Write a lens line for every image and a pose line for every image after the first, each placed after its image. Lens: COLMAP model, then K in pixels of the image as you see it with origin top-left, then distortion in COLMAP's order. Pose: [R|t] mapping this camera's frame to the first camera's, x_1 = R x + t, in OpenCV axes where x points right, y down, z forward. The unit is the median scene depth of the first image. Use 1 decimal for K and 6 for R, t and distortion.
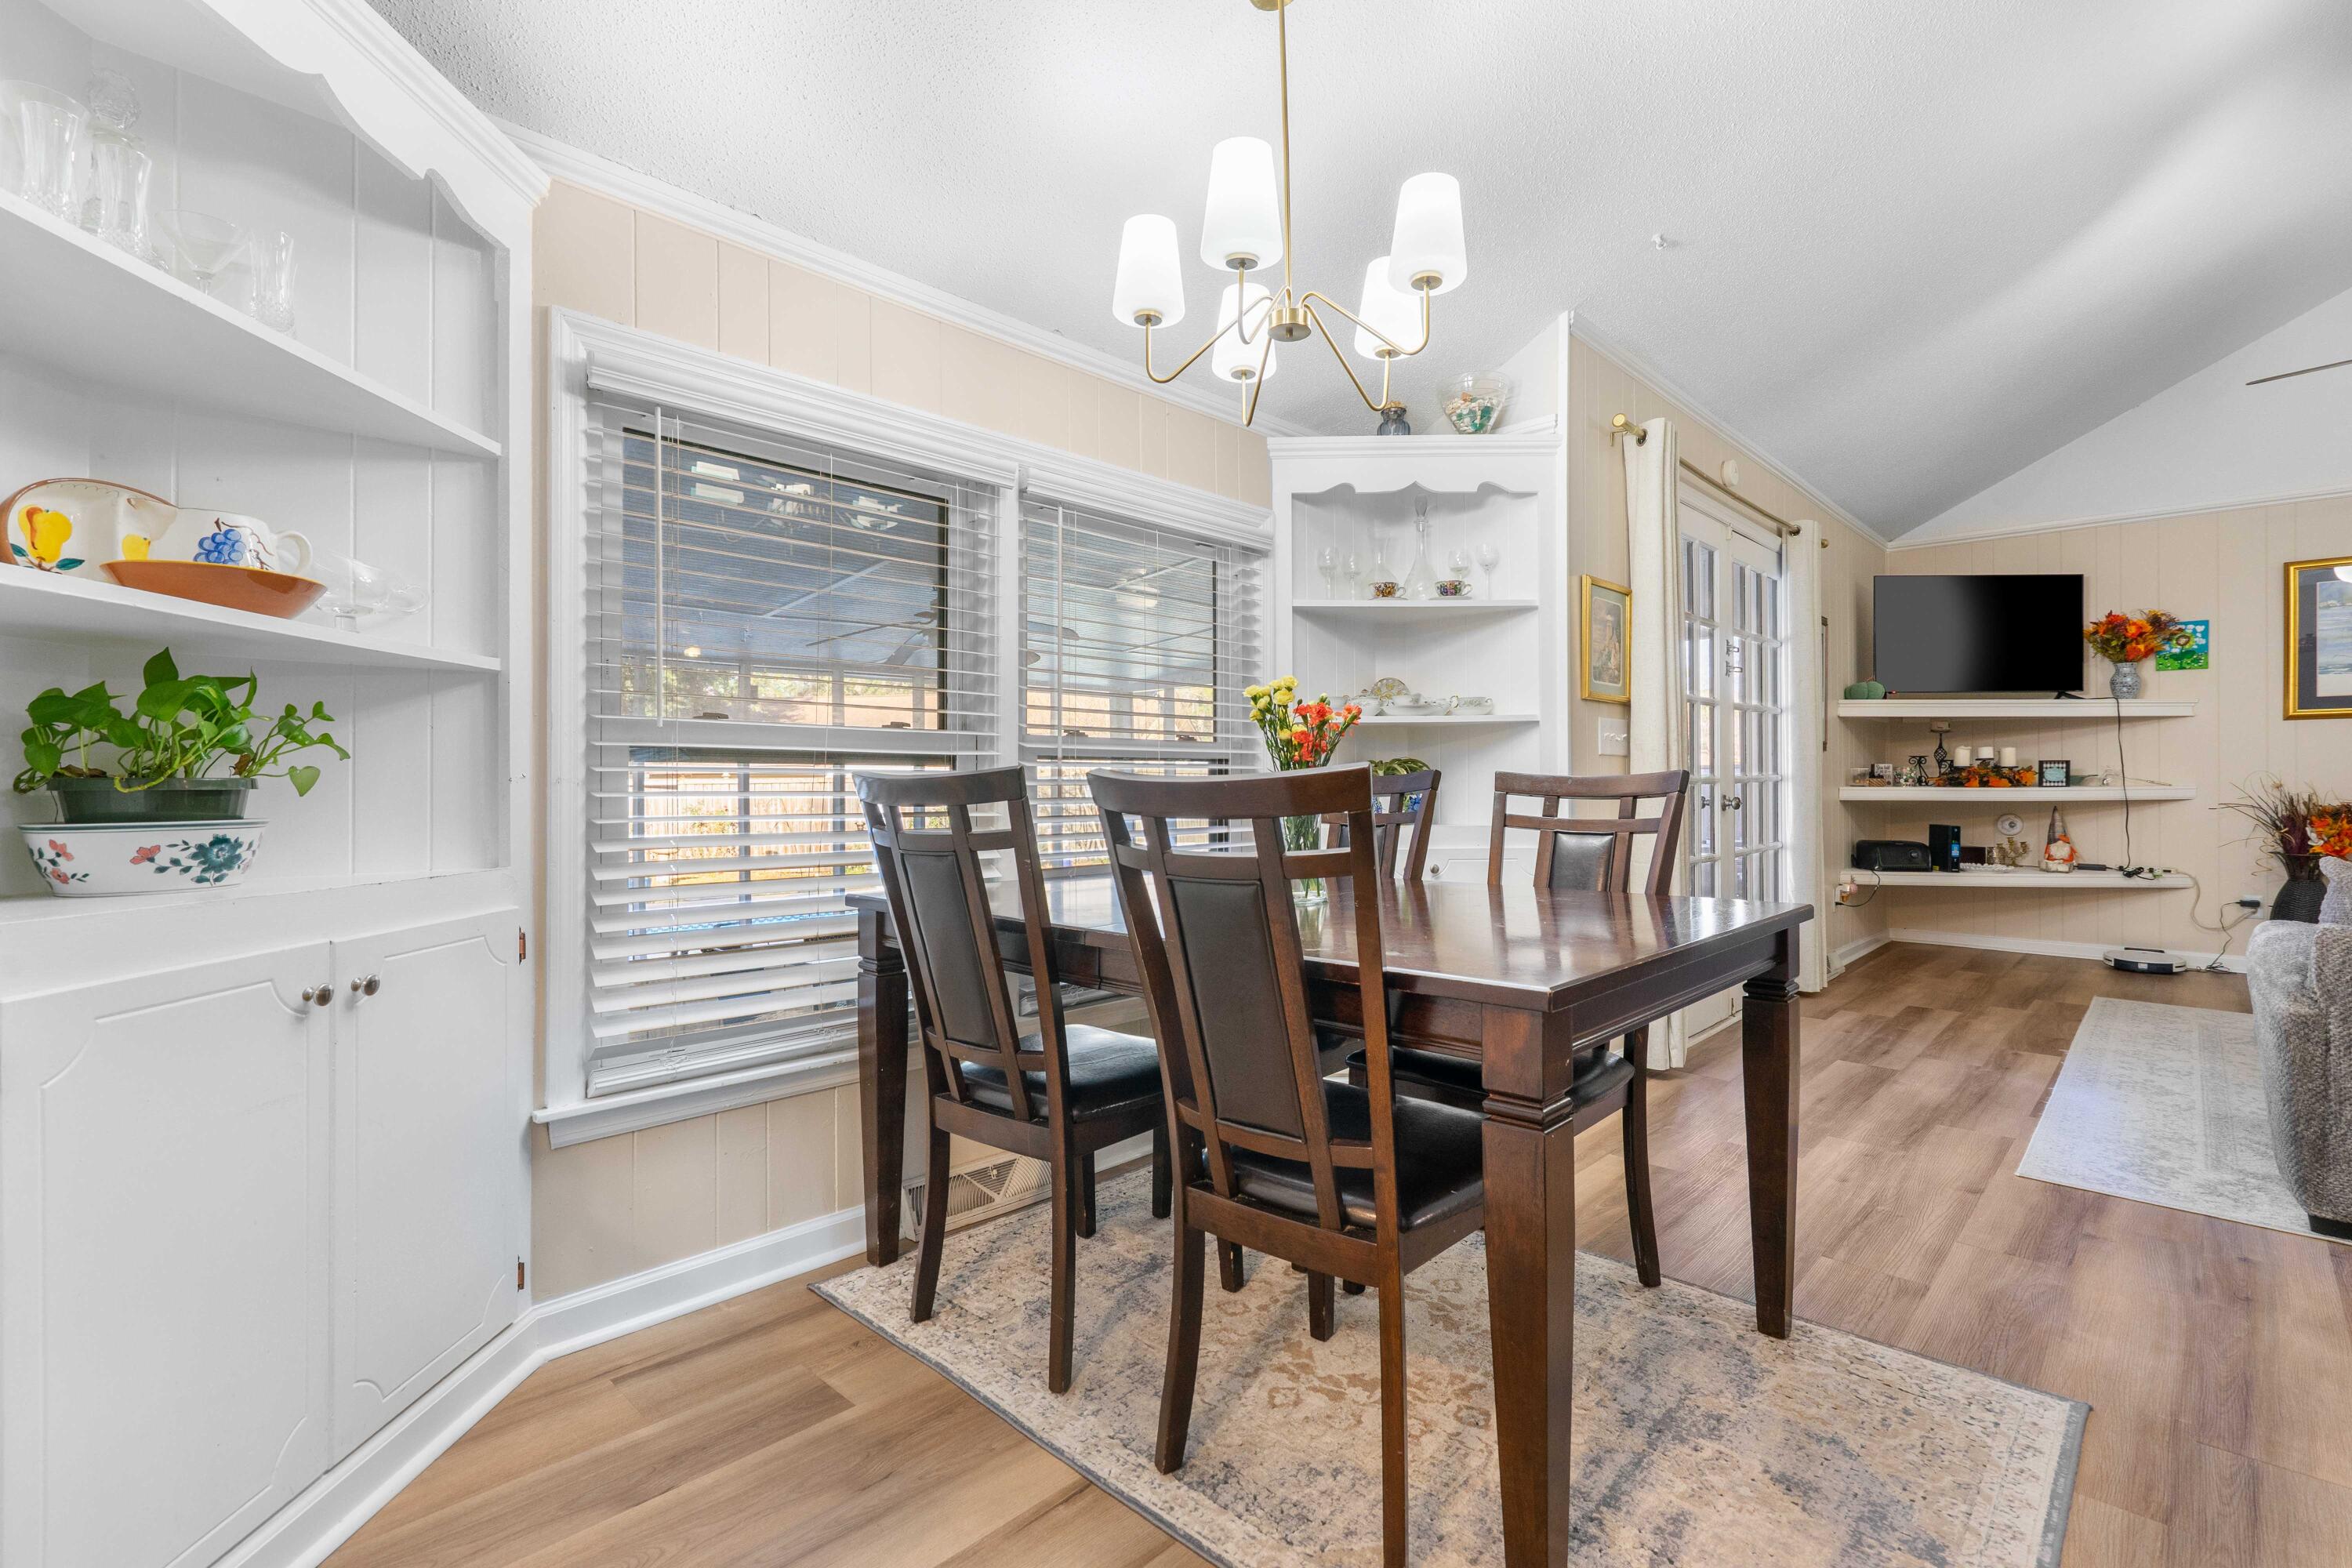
lens RADIAL K [[1069.4, 0, 1176.0], [0, 1069.4, 784.0], [0, 0, 1]] dist [-0.002509, 0.000263]
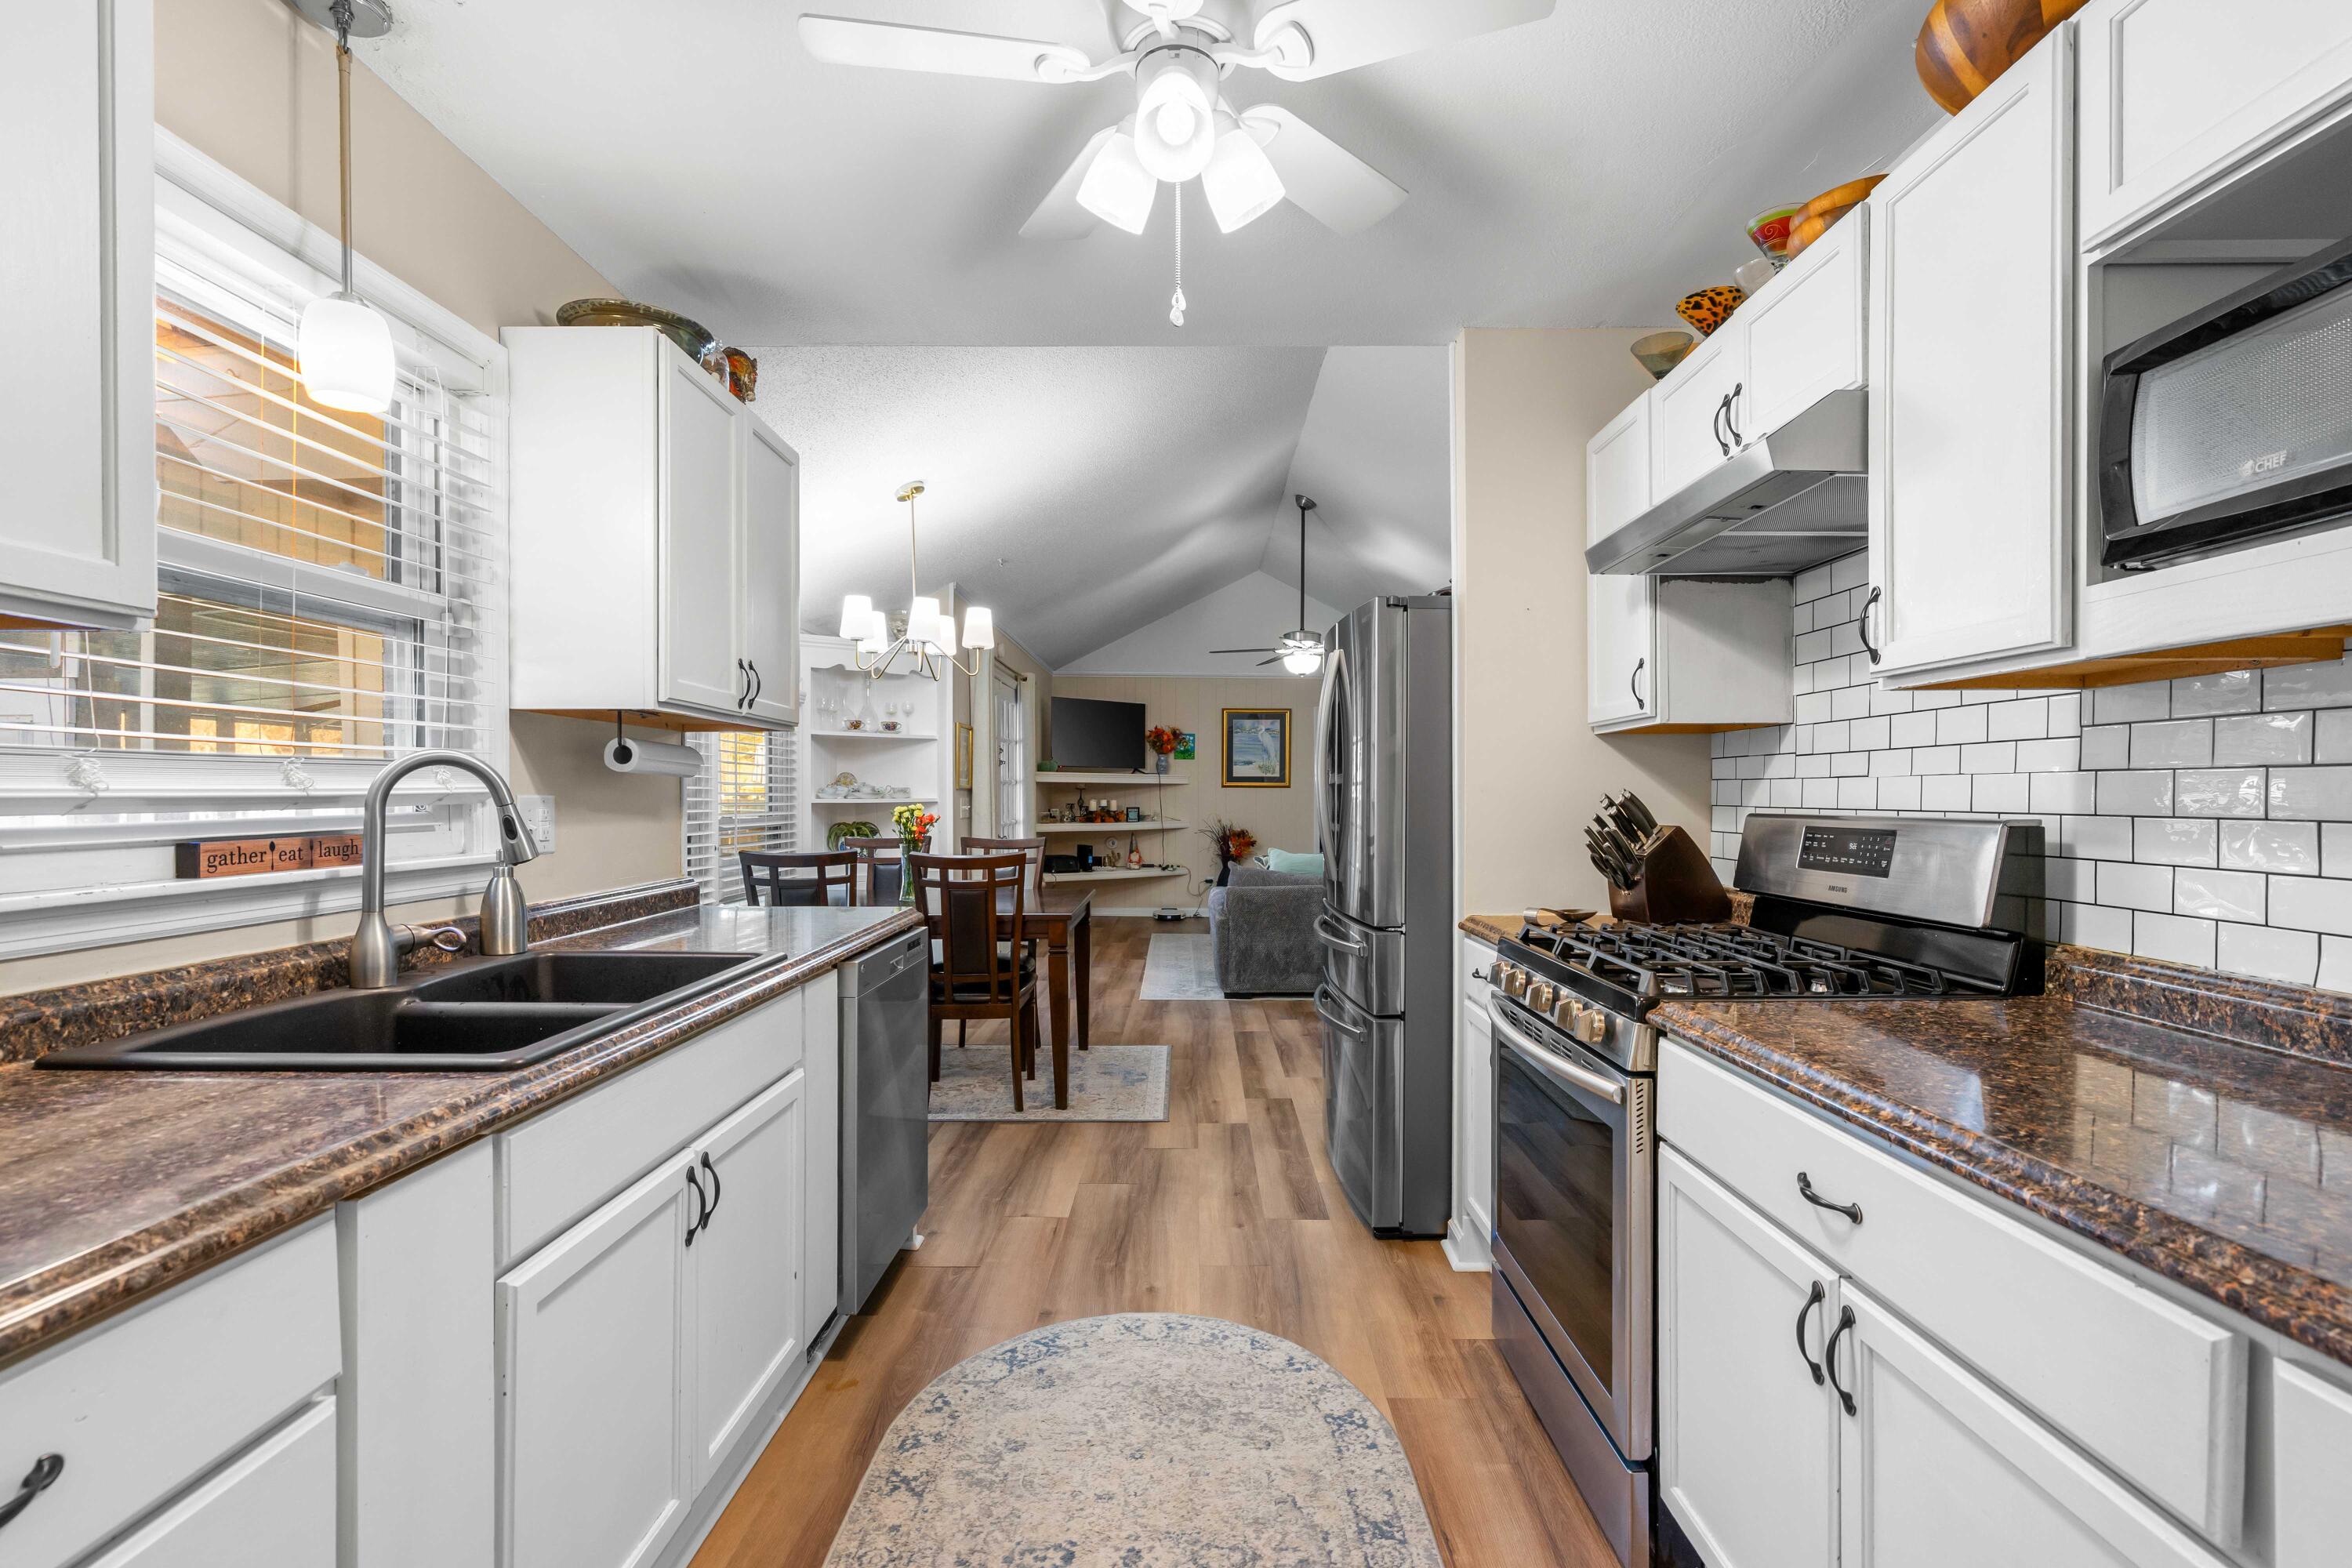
lens RADIAL K [[1069.4, 0, 1176.0], [0, 1069.4, 784.0], [0, 0, 1]] dist [-0.002509, 0.000263]
pose [[0.727228, 0.010233, 0.686320, -0.627714], [-0.002978, 0.999926, -0.011753, -0.069365], [-0.686390, 0.006503, 0.727205, -0.626635]]
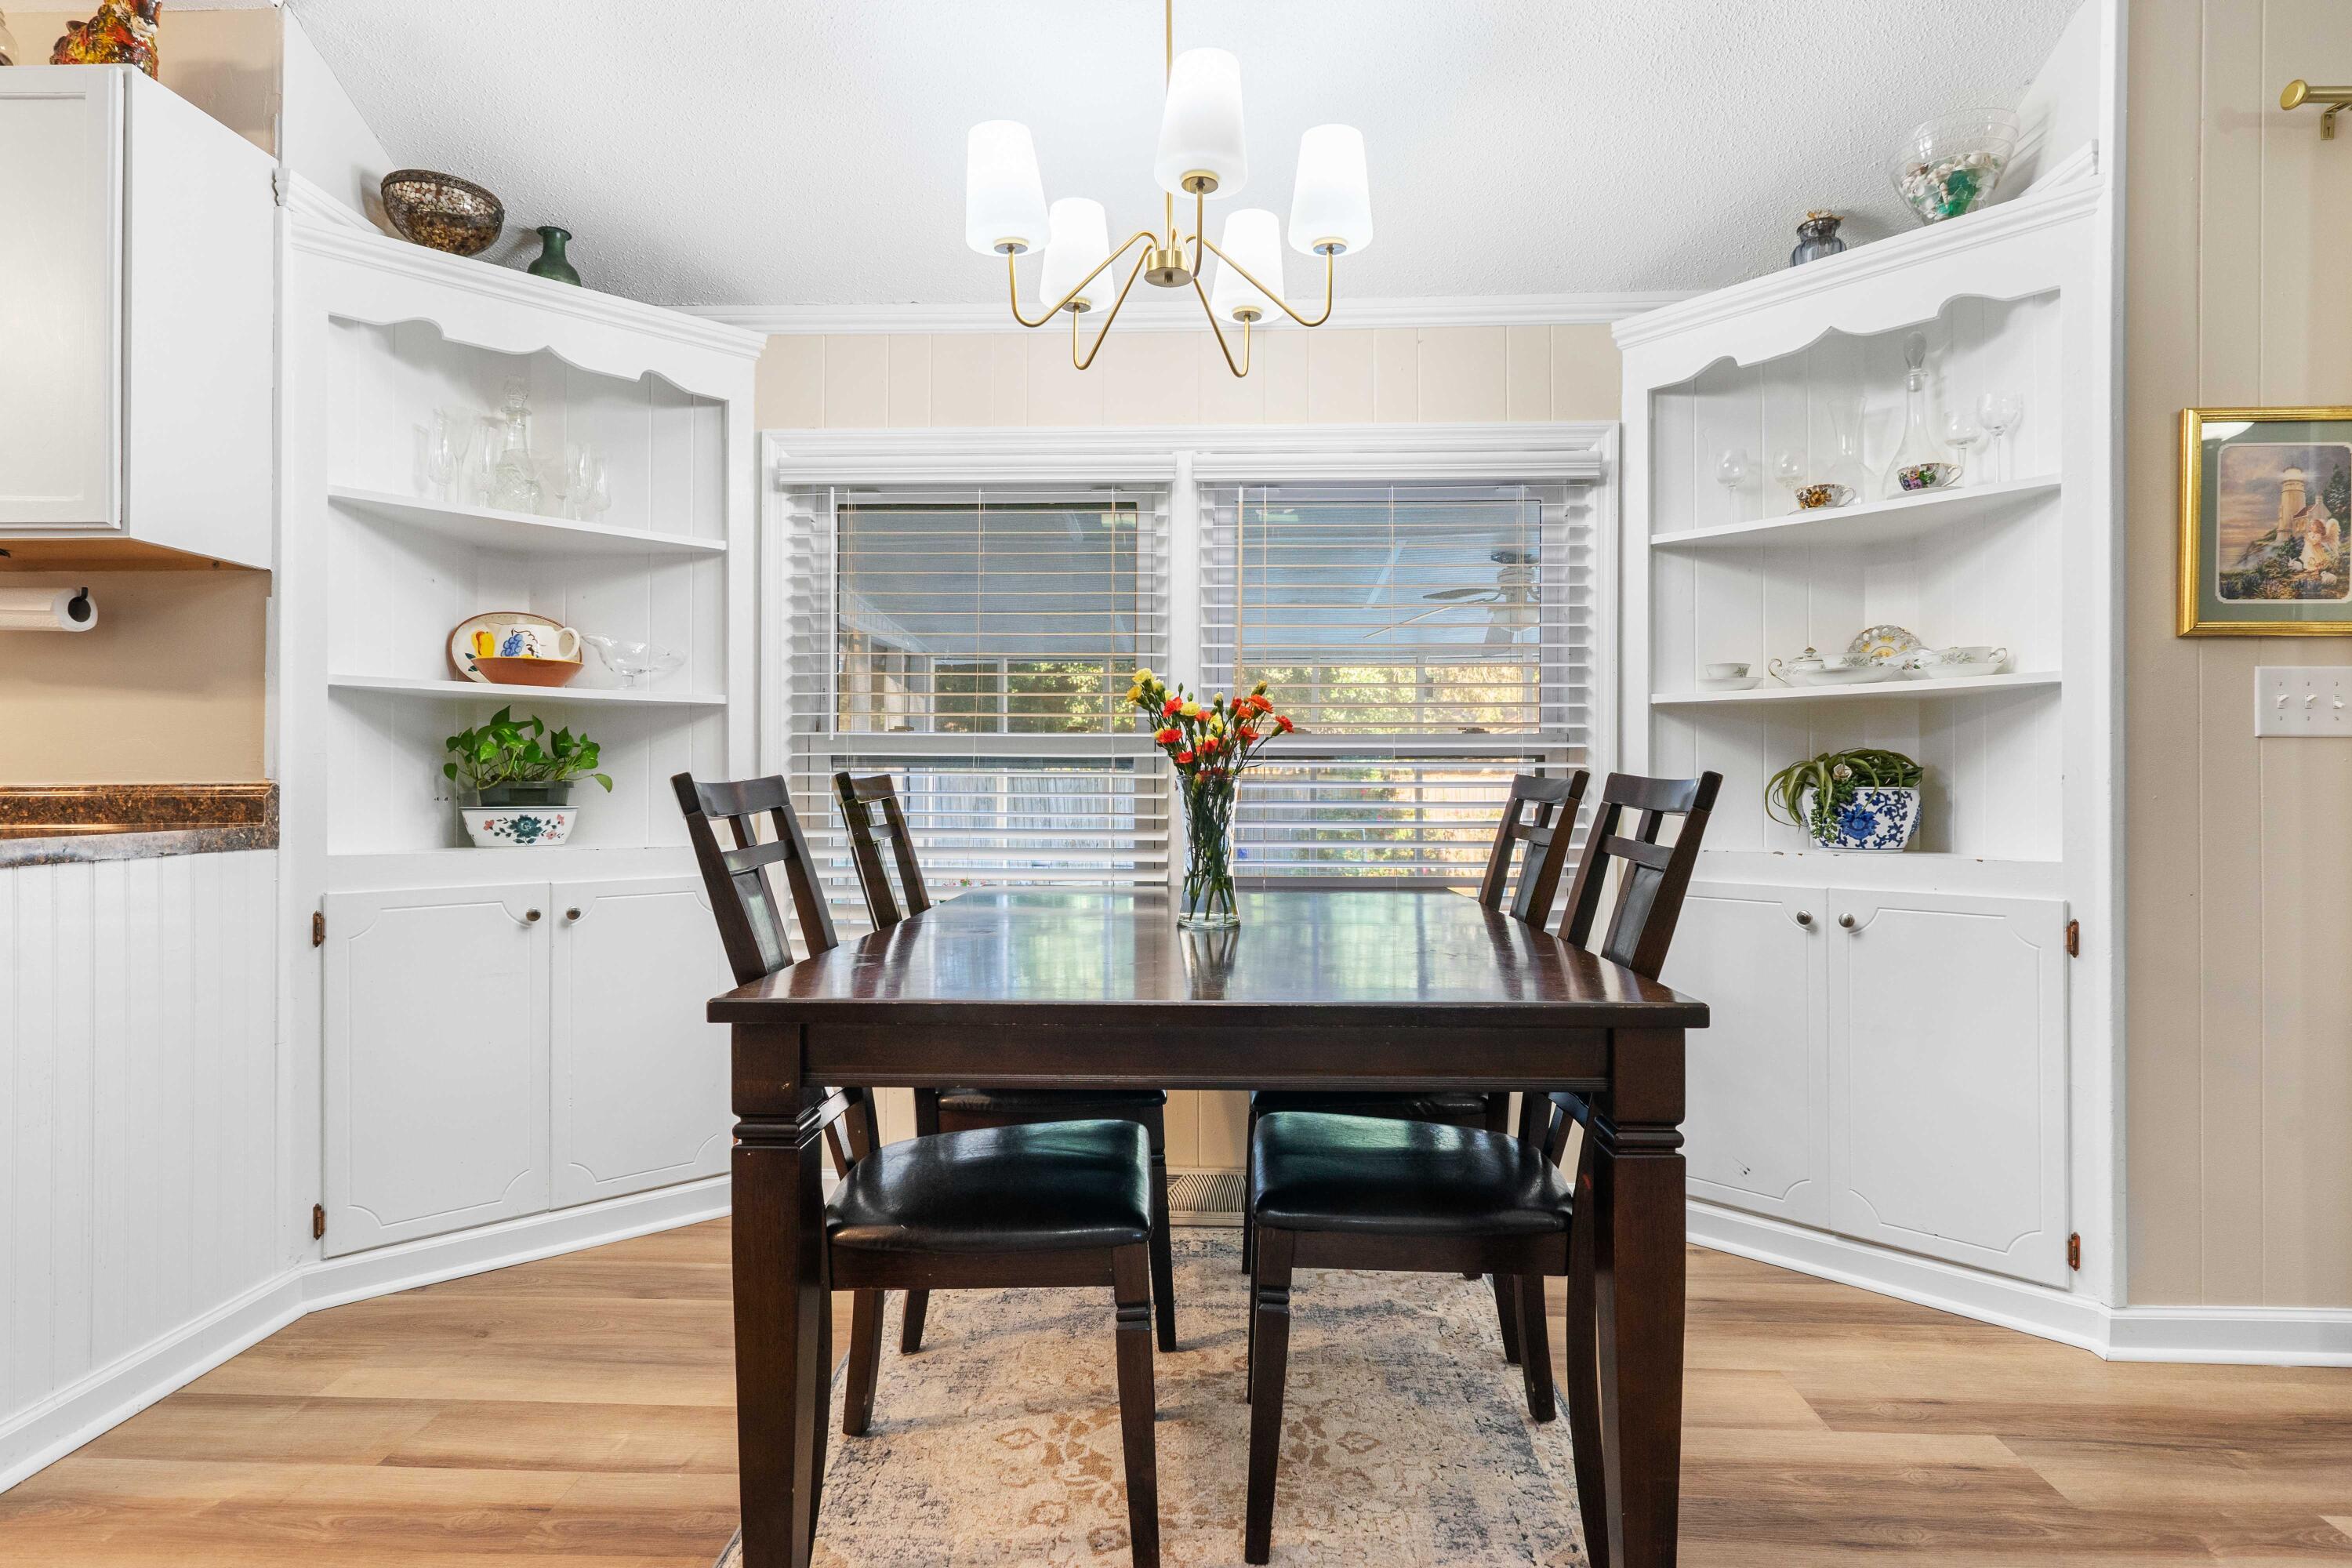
lens RADIAL K [[1243.9, 0, 1176.0], [0, 1243.9, 784.0], [0, 0, 1]] dist [0.018070, -0.000373]
pose [[0.662532, 0.006113, -0.749009, 0.529185], [-0.002917, 0.999980, 0.005581, -0.006542], [0.749028, -0.001513, 0.662536, 0.192799]]
